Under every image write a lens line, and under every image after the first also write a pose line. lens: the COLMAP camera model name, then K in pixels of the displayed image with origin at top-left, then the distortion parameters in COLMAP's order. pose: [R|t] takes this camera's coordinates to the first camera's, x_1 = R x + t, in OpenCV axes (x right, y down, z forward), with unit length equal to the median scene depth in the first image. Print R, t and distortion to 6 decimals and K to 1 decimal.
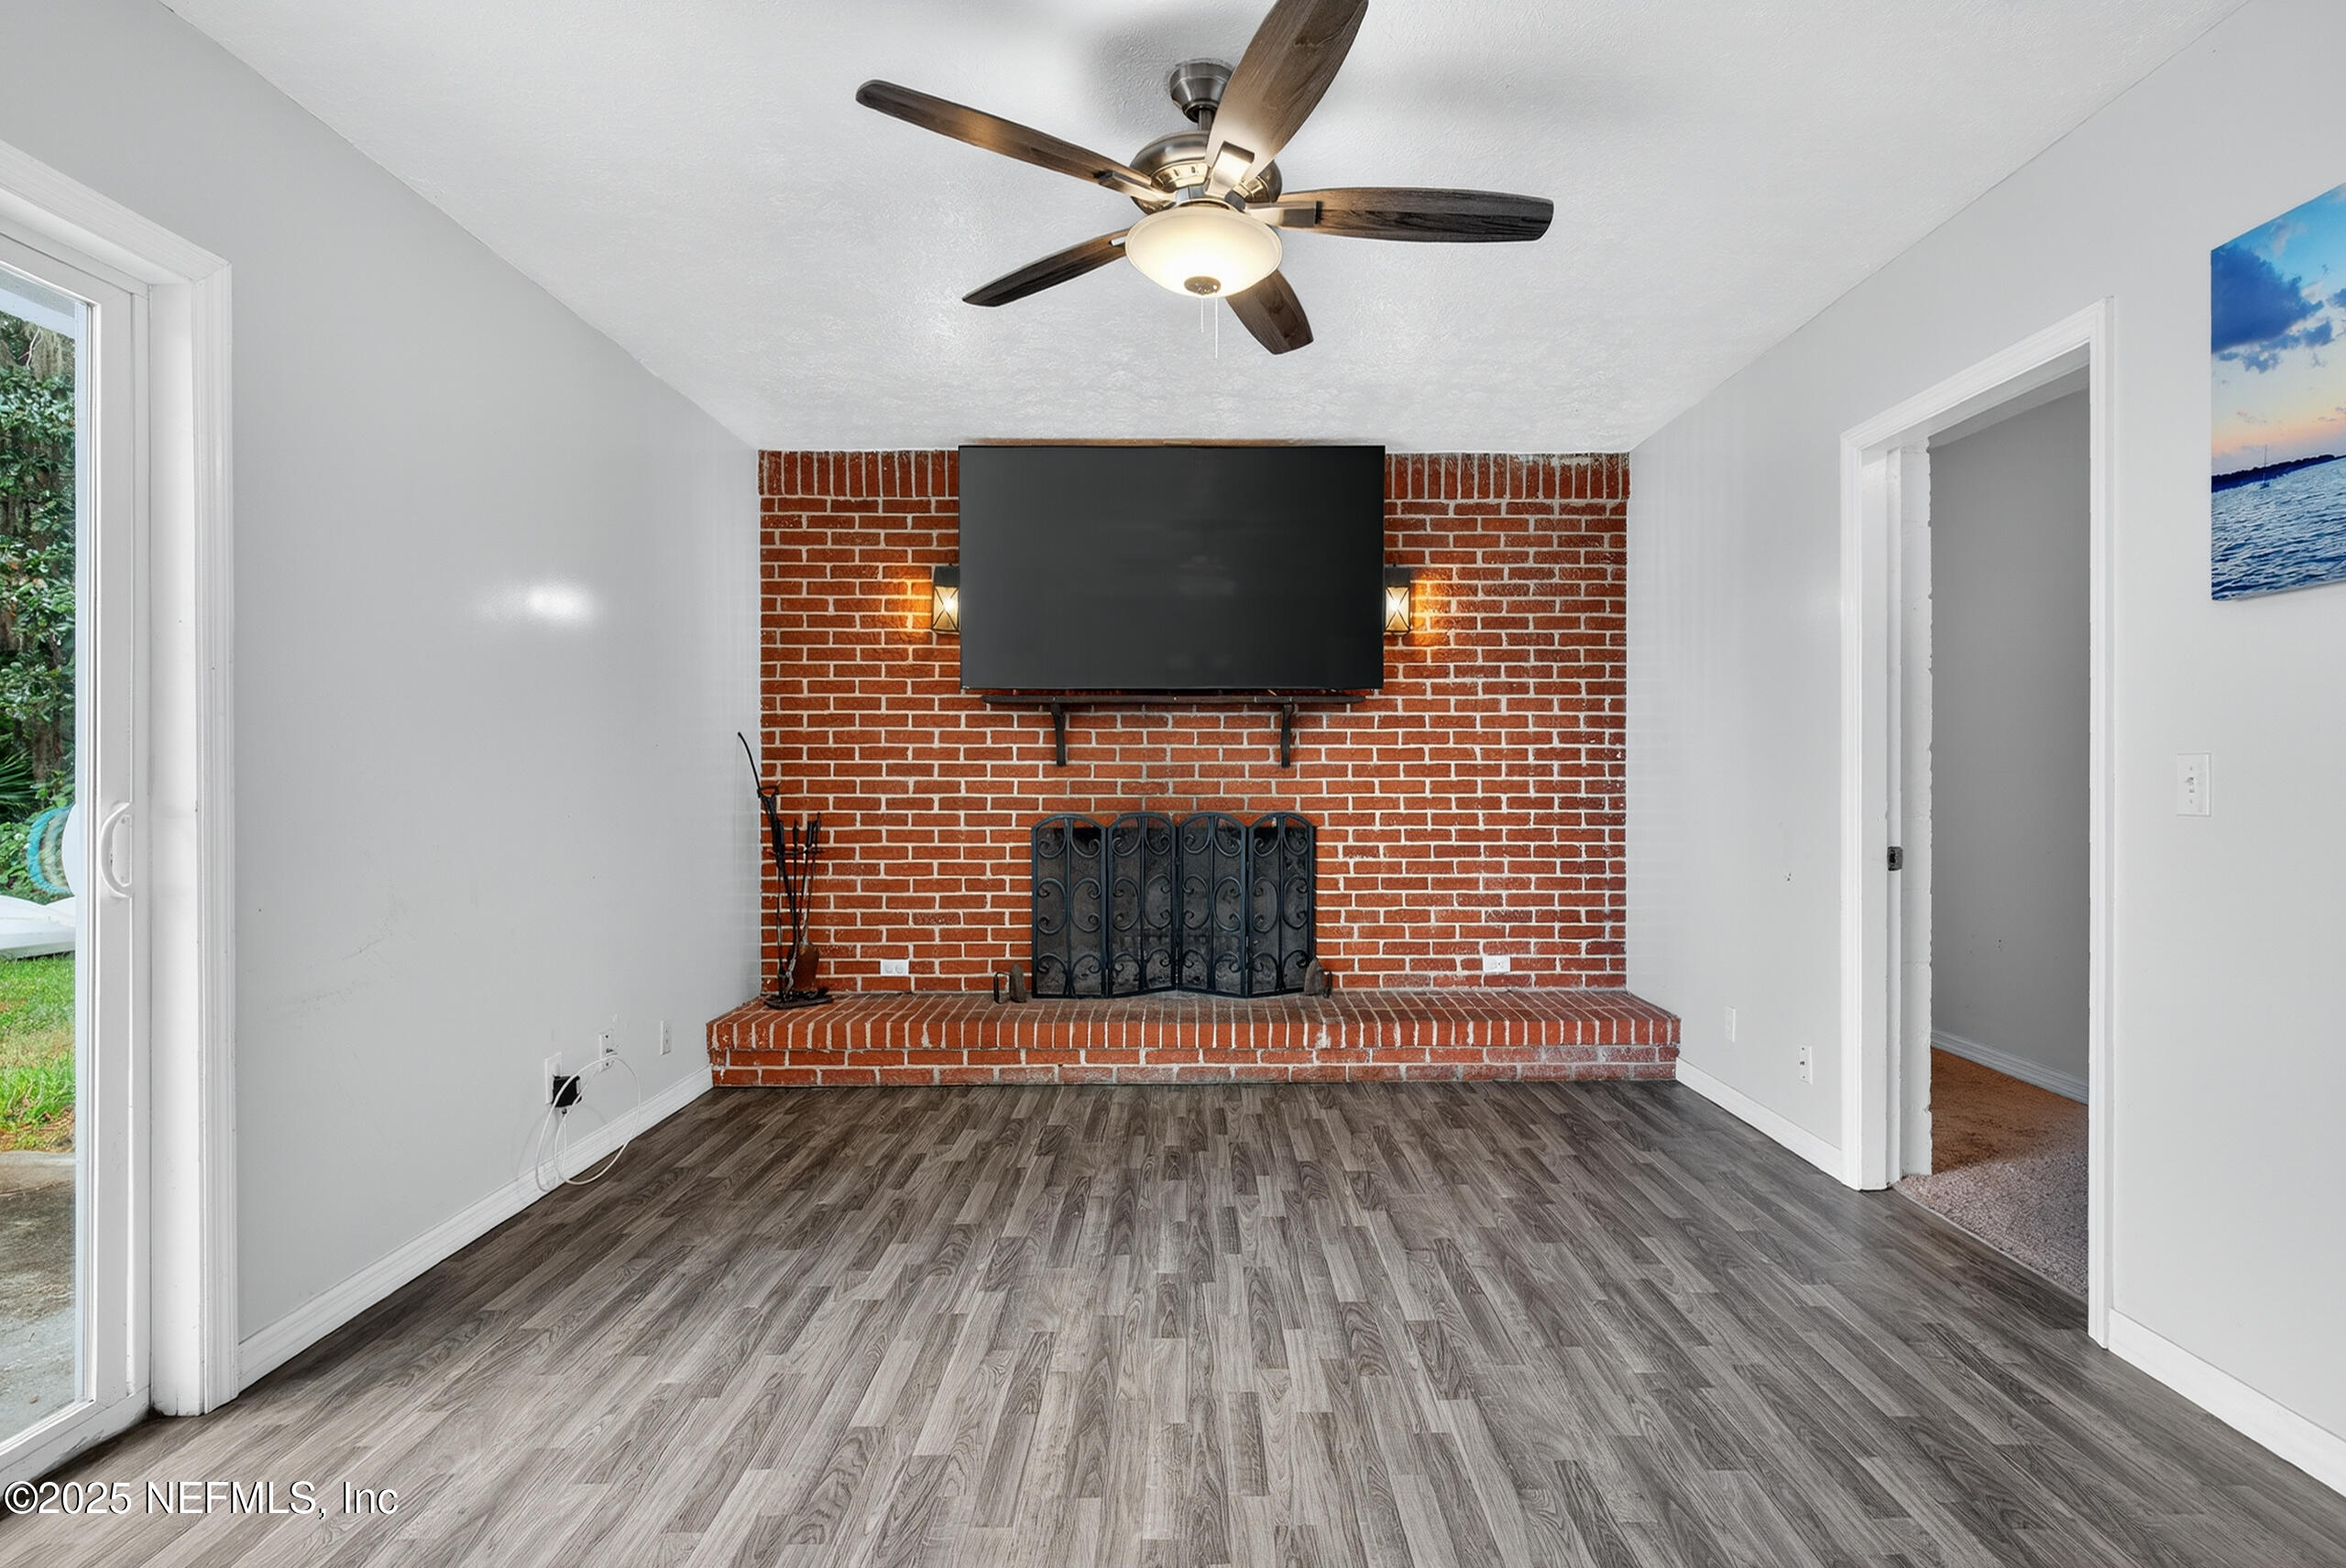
lens RADIAL K [[1135.6, 0, 1214.0], [0, 1135.6, 774.8], [0, 0, 1]] dist [0.000229, -0.001706]
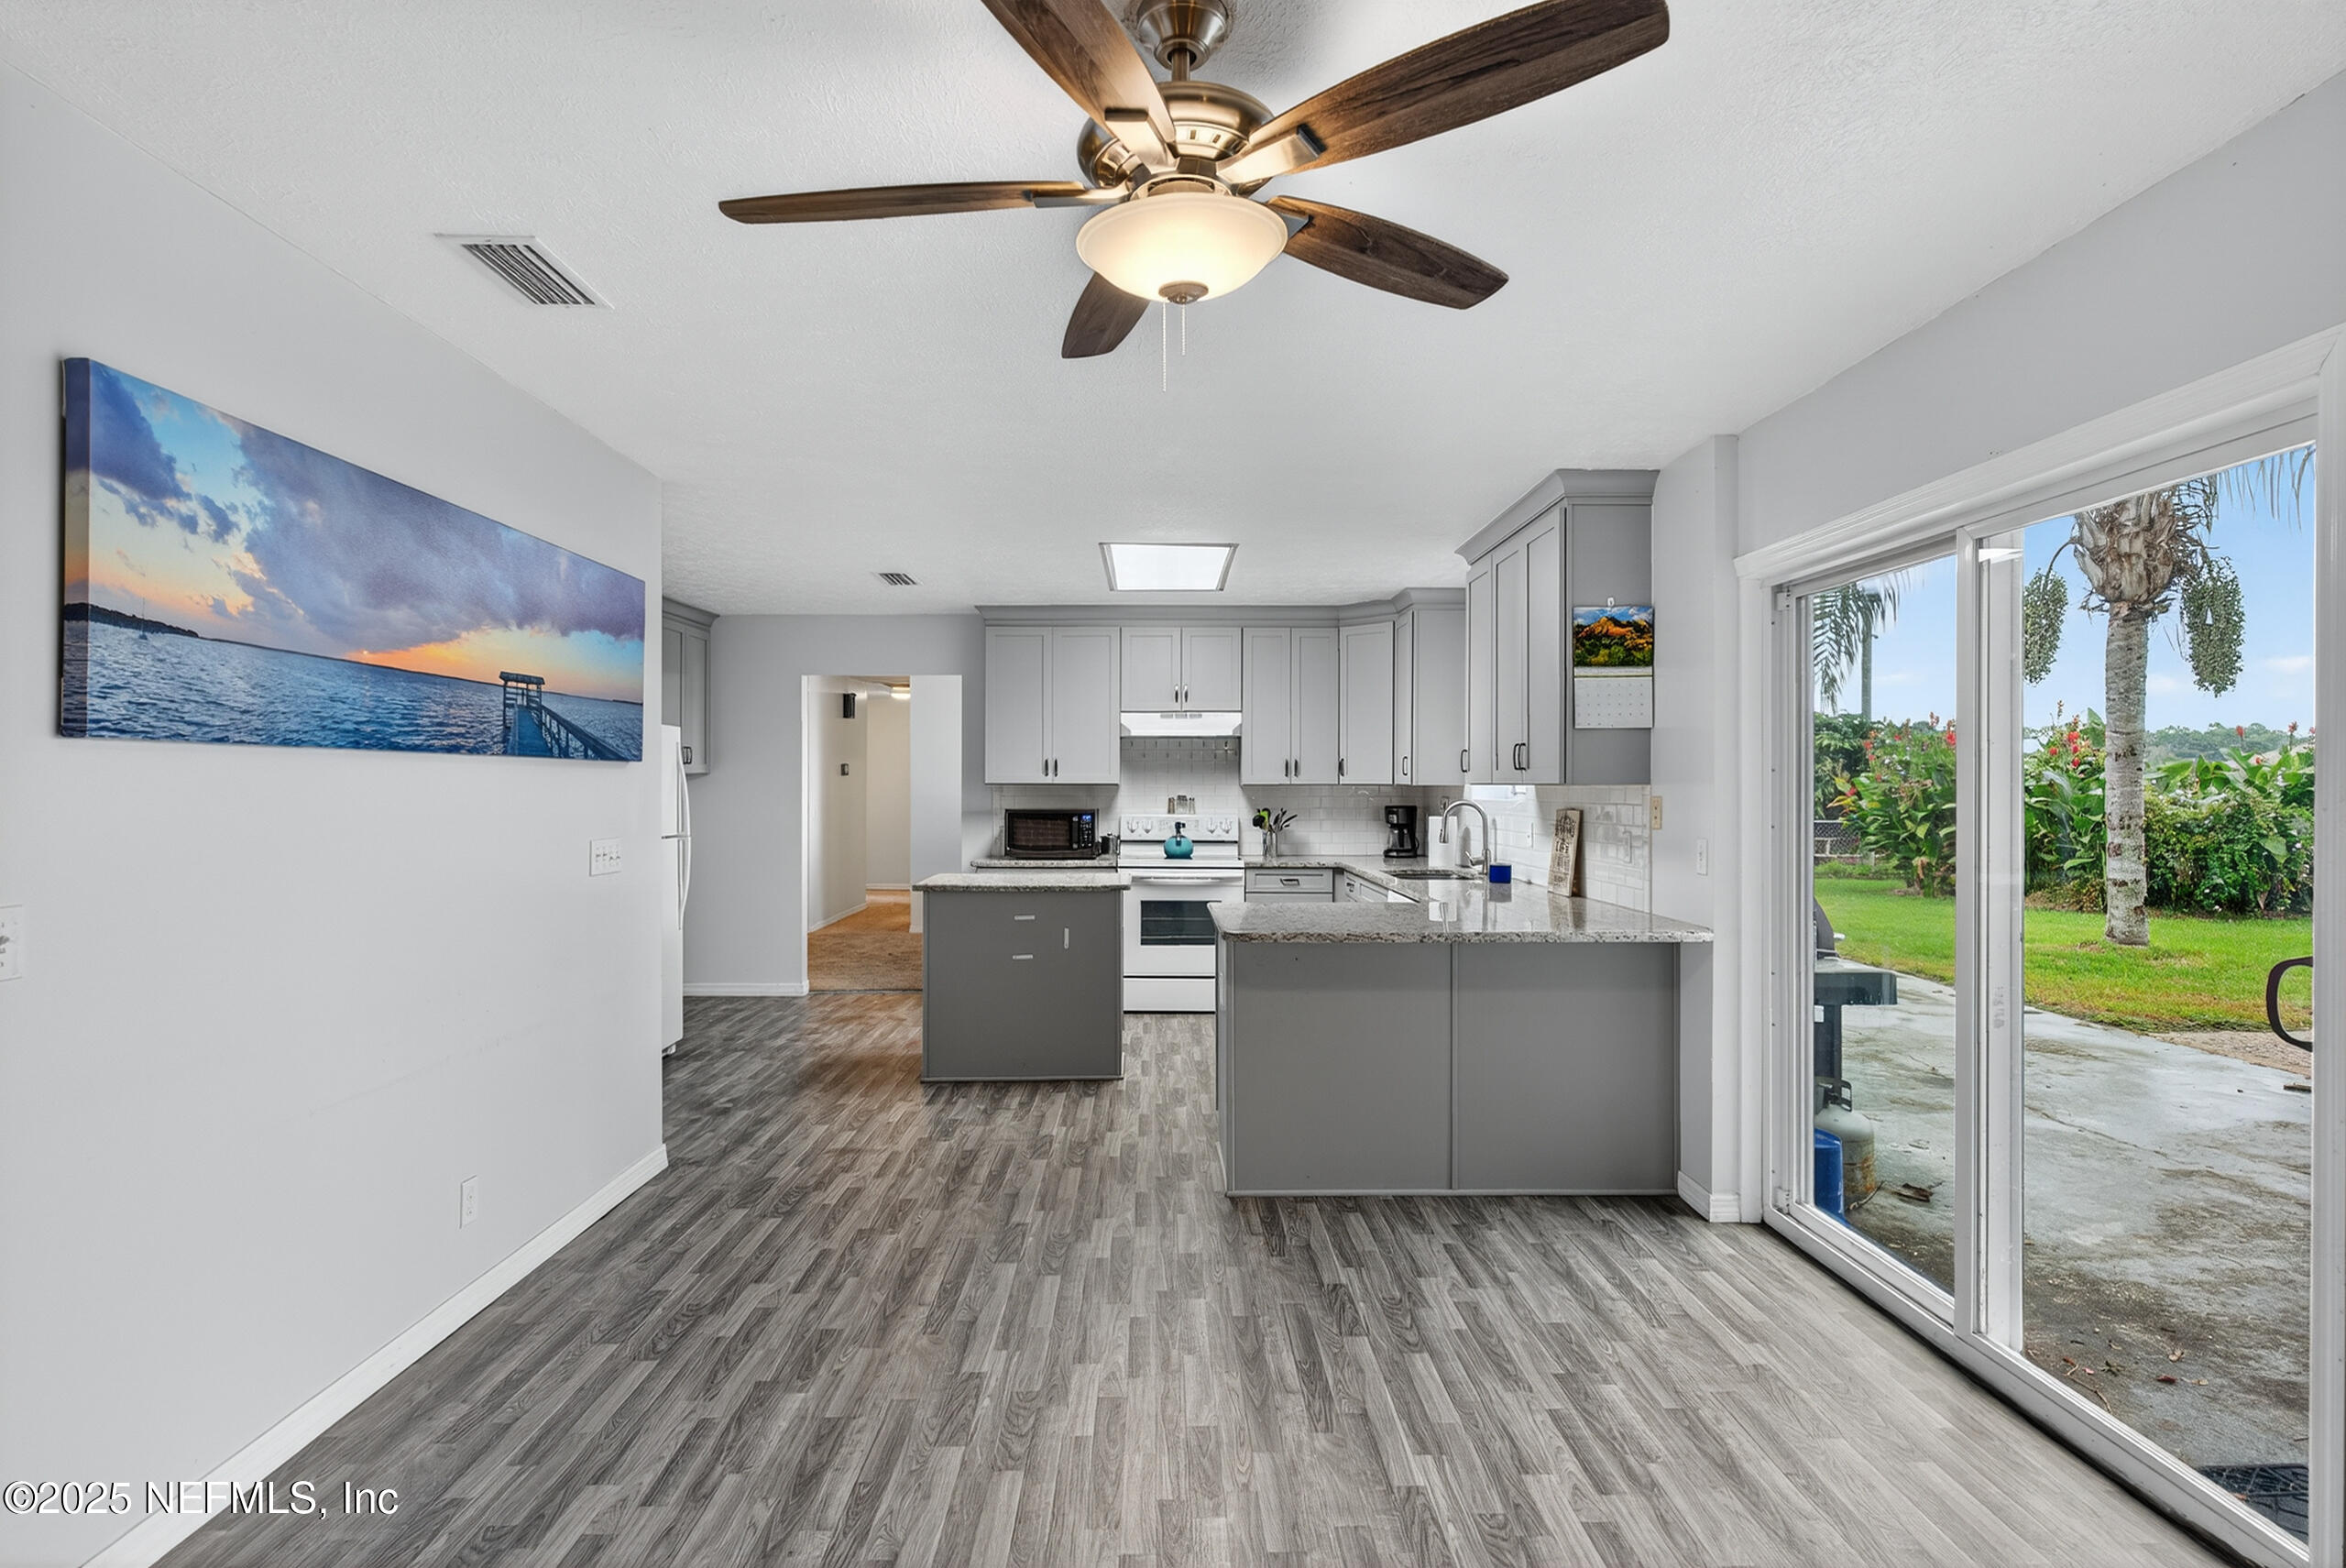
lens RADIAL K [[1135.6, 0, 1162.6], [0, 1135.6, 780.9], [0, 0, 1]] dist [0.000229, -0.001706]
pose [[-0.999820, 0.000198, 0.018976, -0.006381], [0.000071, 0.999978, -0.006683, -0.053205], [-0.018977, -0.006681, -0.999798, 0.908935]]
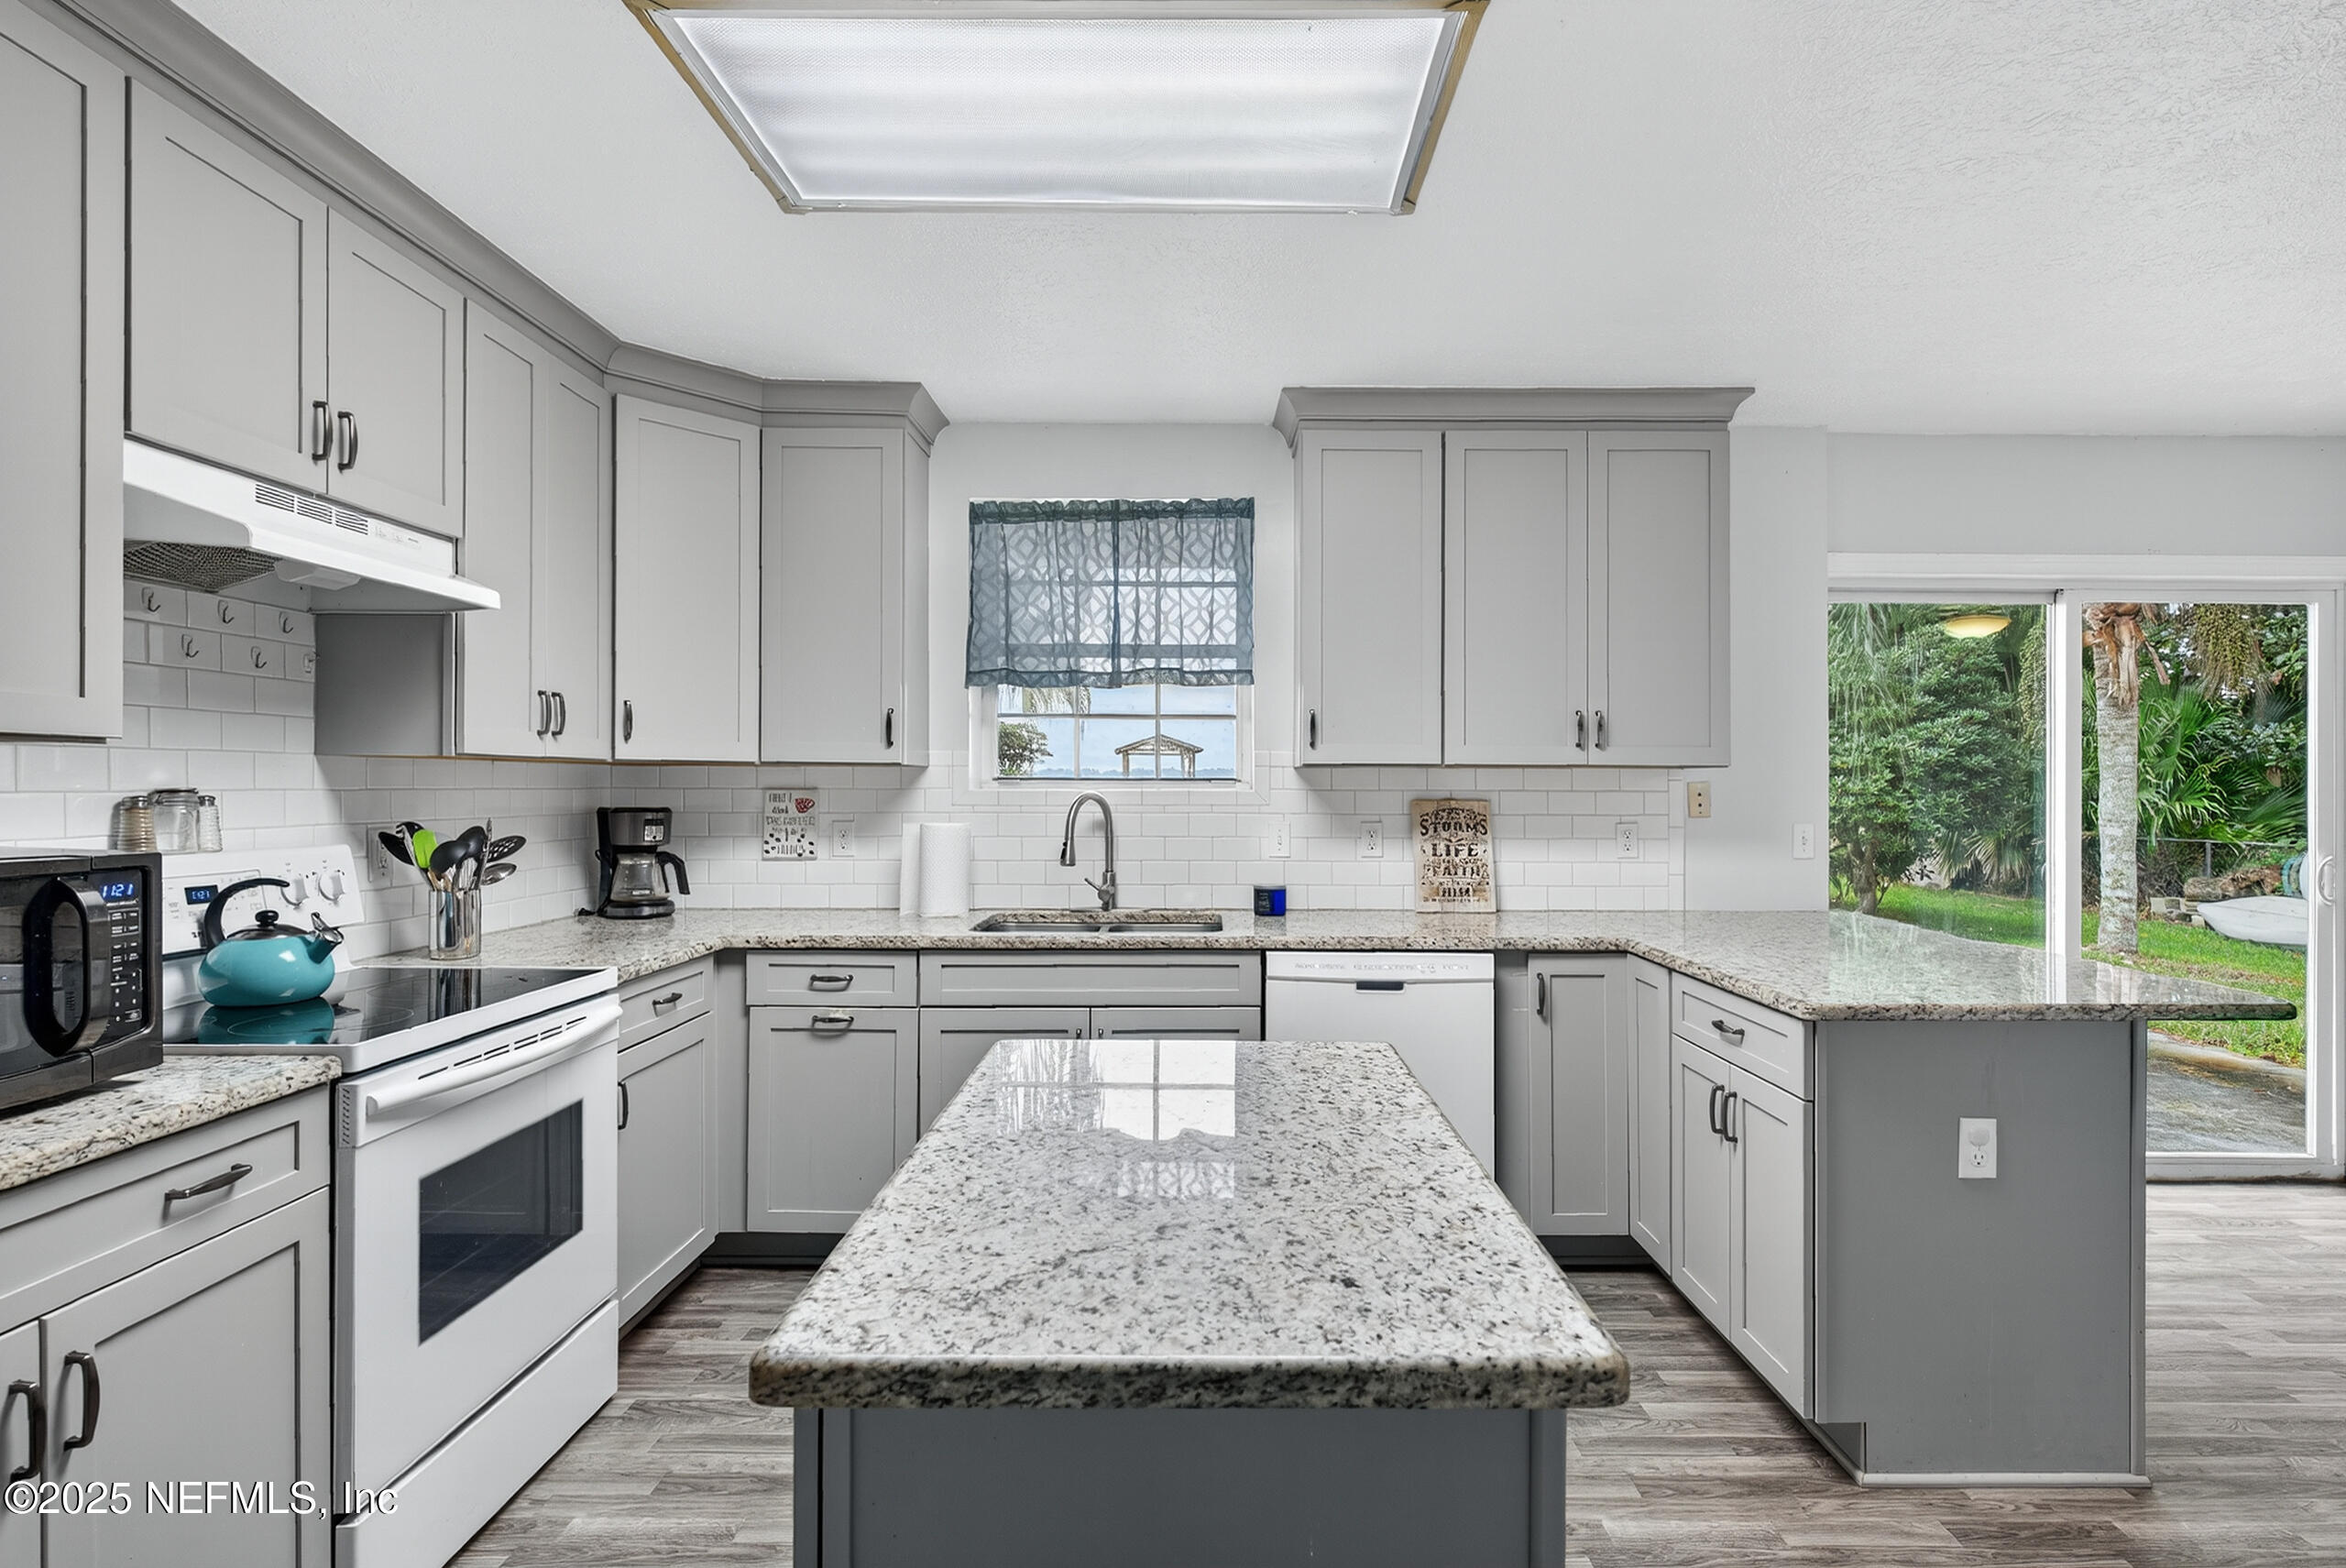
lens RADIAL K [[1135.6, 0, 1185.8], [0, 1135.6, 800.2], [0, 0, 1]] dist [0.000229, -0.001706]
pose [[-0.040834, 0.014860, -0.999055, 0.488520], [-0.001781, 0.999887, 0.014946, -0.044880], [0.999164, 0.002390, -0.040802, -0.414466]]
